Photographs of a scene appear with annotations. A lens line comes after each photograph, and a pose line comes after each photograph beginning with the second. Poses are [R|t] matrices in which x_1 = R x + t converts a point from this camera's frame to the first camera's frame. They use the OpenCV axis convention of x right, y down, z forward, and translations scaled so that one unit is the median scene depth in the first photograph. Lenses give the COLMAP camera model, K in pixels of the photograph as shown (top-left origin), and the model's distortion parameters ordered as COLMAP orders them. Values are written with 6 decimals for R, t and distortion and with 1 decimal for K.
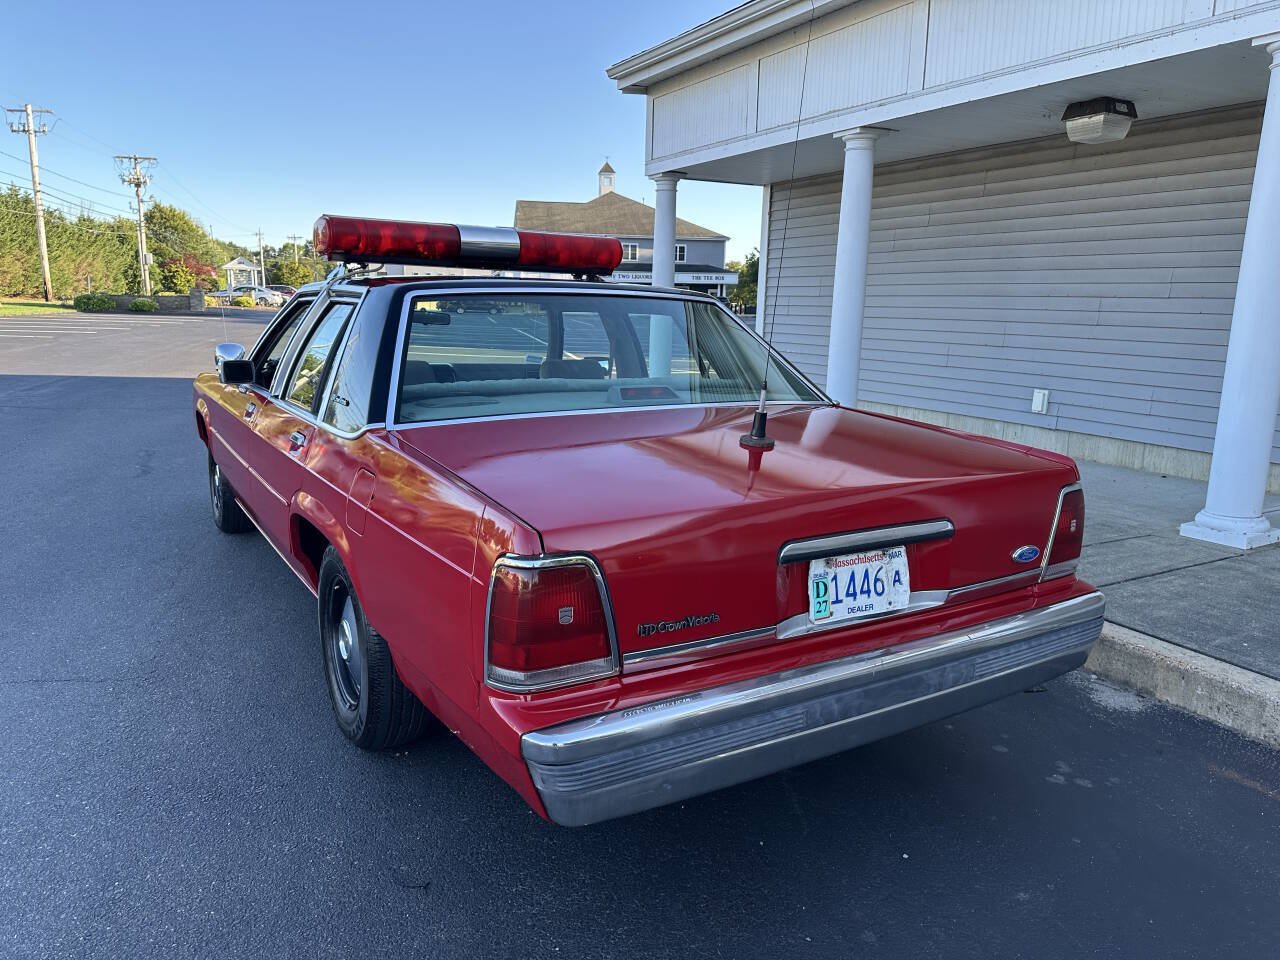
lens RADIAL K [[926.3, 0, 629.2], [0, 926.3, 480.7], [0, 0, 1]] dist [0.021693, -0.002934]
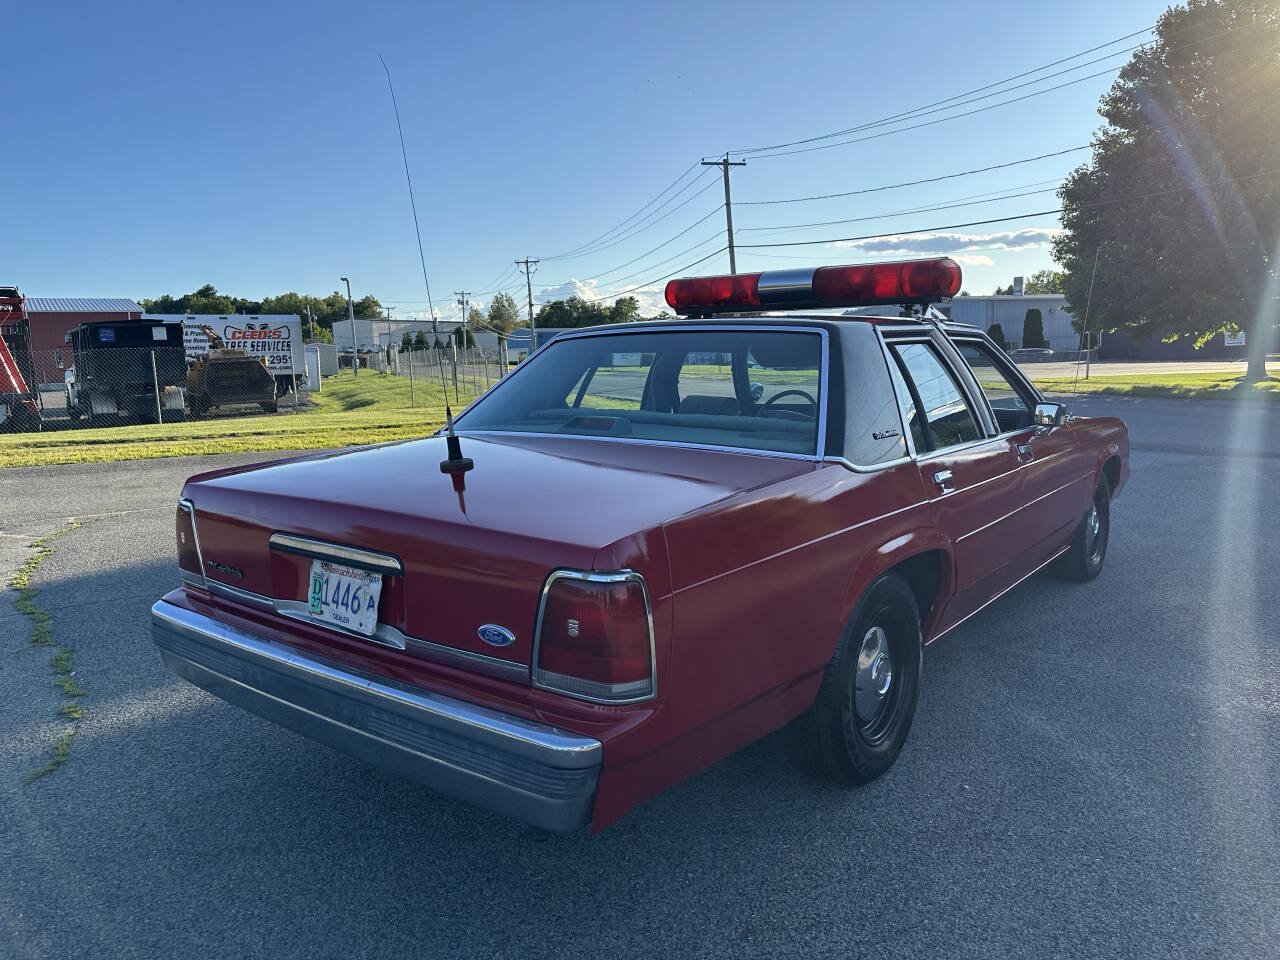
lens RADIAL K [[915.1, 0, 636.0], [0, 915.1, 476.2], [0, 0, 1]] dist [0.033860, -0.042651]
pose [[0.358036, 0.099082, -0.928436, 1.322495], [-0.155962, 0.986730, 0.045159, -0.122201], [0.920590, 0.128632, 0.368738, 0.896644]]
